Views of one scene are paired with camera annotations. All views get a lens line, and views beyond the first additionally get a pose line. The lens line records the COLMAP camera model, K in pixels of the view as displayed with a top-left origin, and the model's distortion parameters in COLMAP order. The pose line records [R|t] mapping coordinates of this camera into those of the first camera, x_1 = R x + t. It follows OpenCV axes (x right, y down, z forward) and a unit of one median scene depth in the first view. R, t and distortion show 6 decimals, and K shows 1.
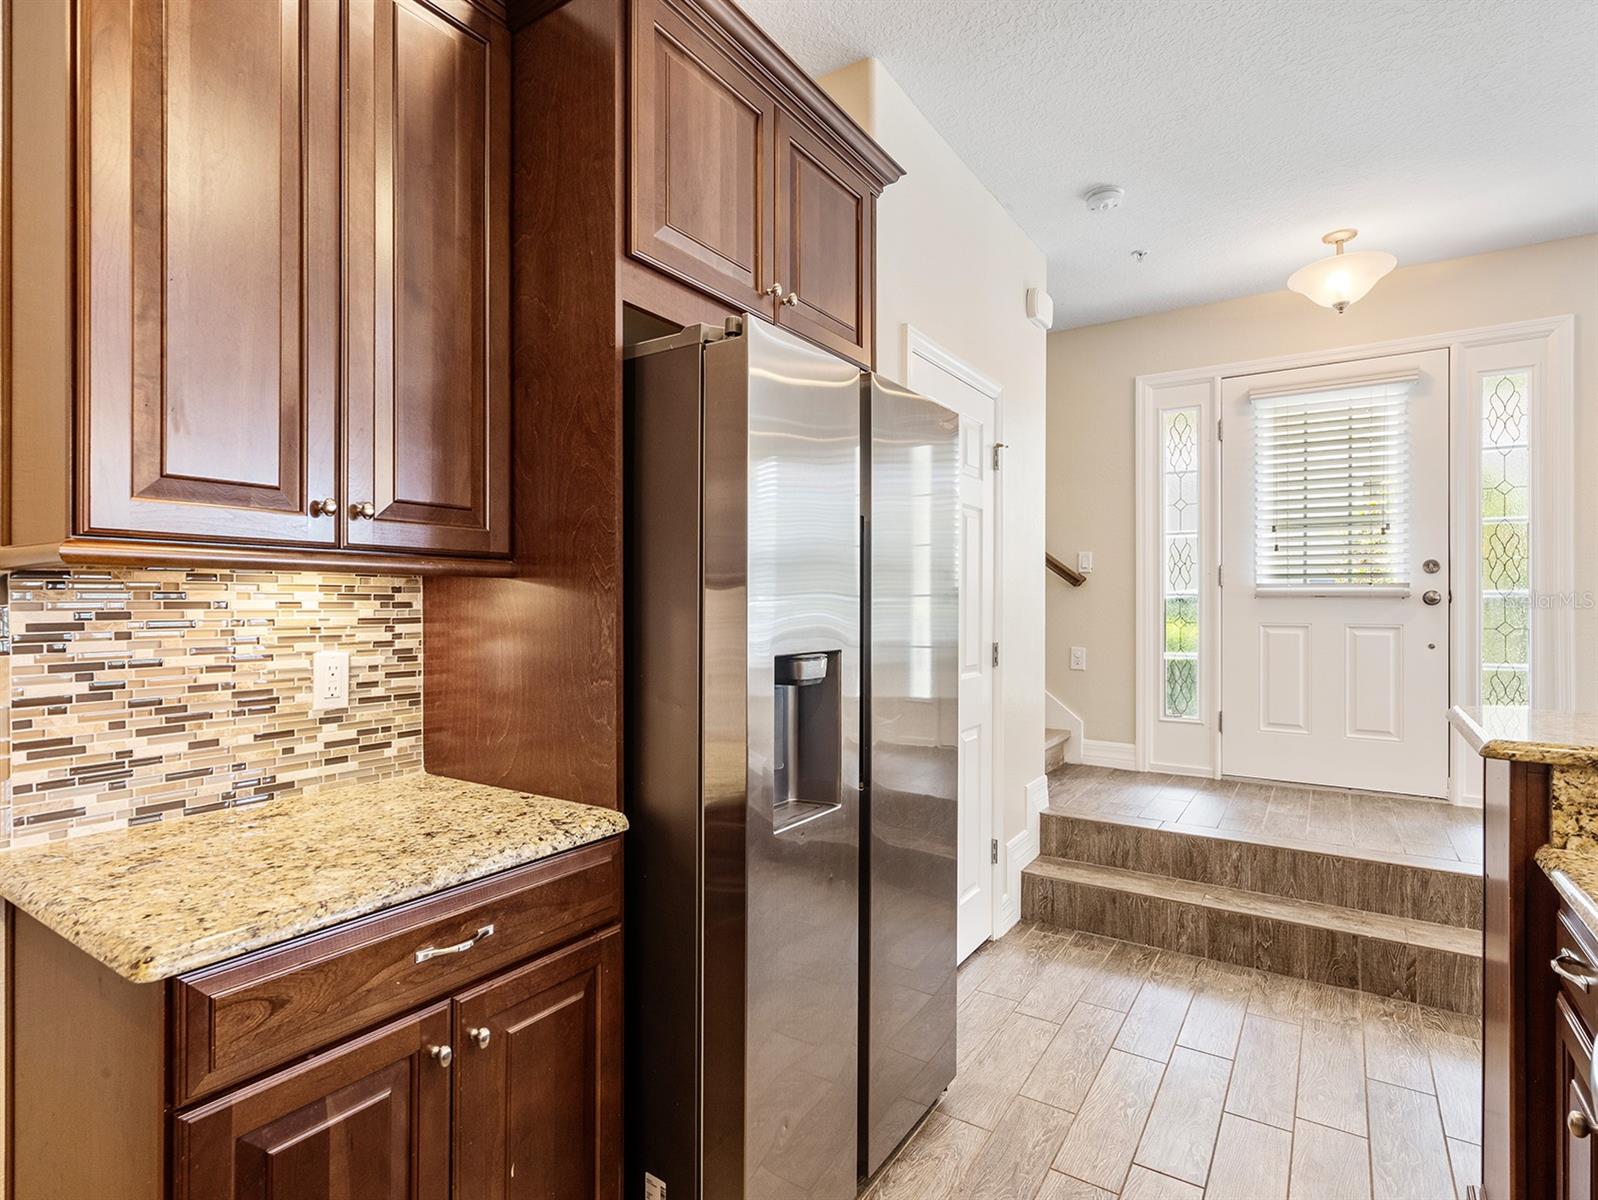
lens RADIAL K [[828.2, 0, 804.6], [0, 828.2, 596.4], [0, 0, 1]] dist [-0.005116, 0.005311]
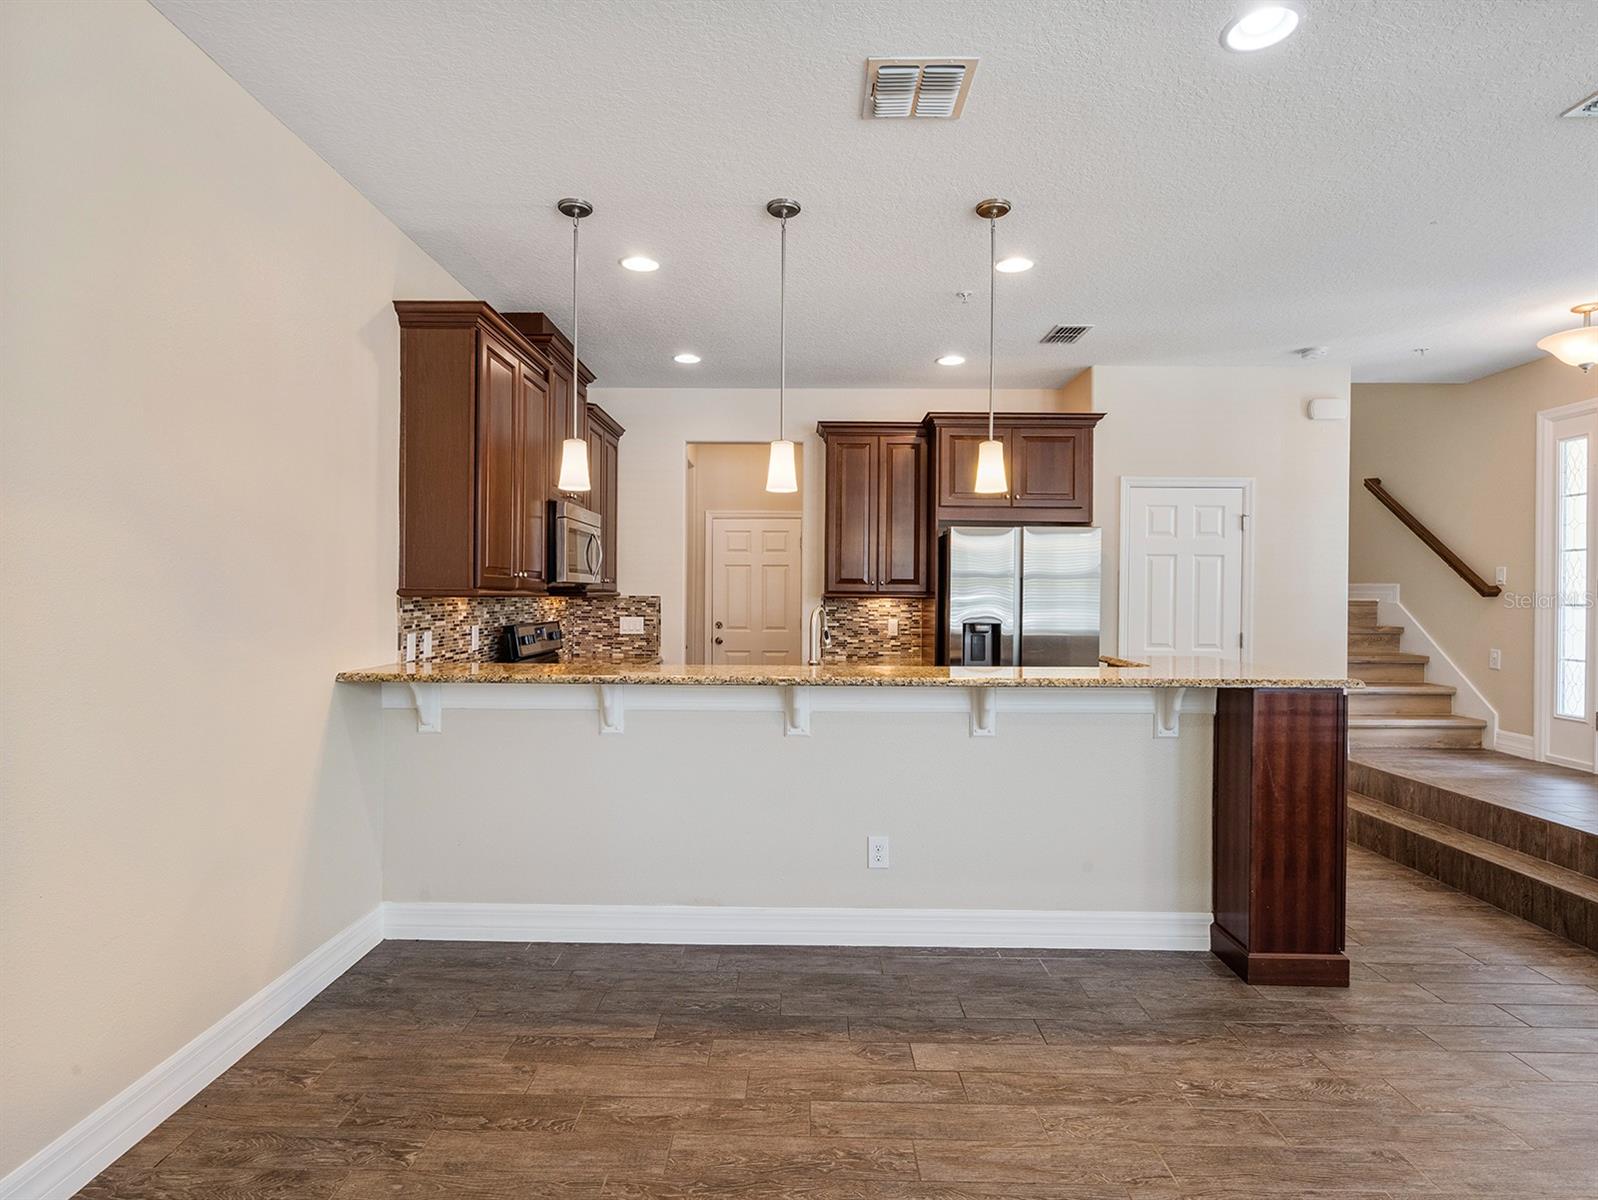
lens RADIAL K [[828.2, 0, 795.8], [0, 828.2, 603.2], [0, 0, 1]] dist [-0.005116, 0.005311]
pose [[0.543349, 0.010818, -0.839437, 1.370491], [-0.002199, 0.999932, 0.011464, -0.027102], [0.839504, -0.004383, 0.543335, -0.802686]]
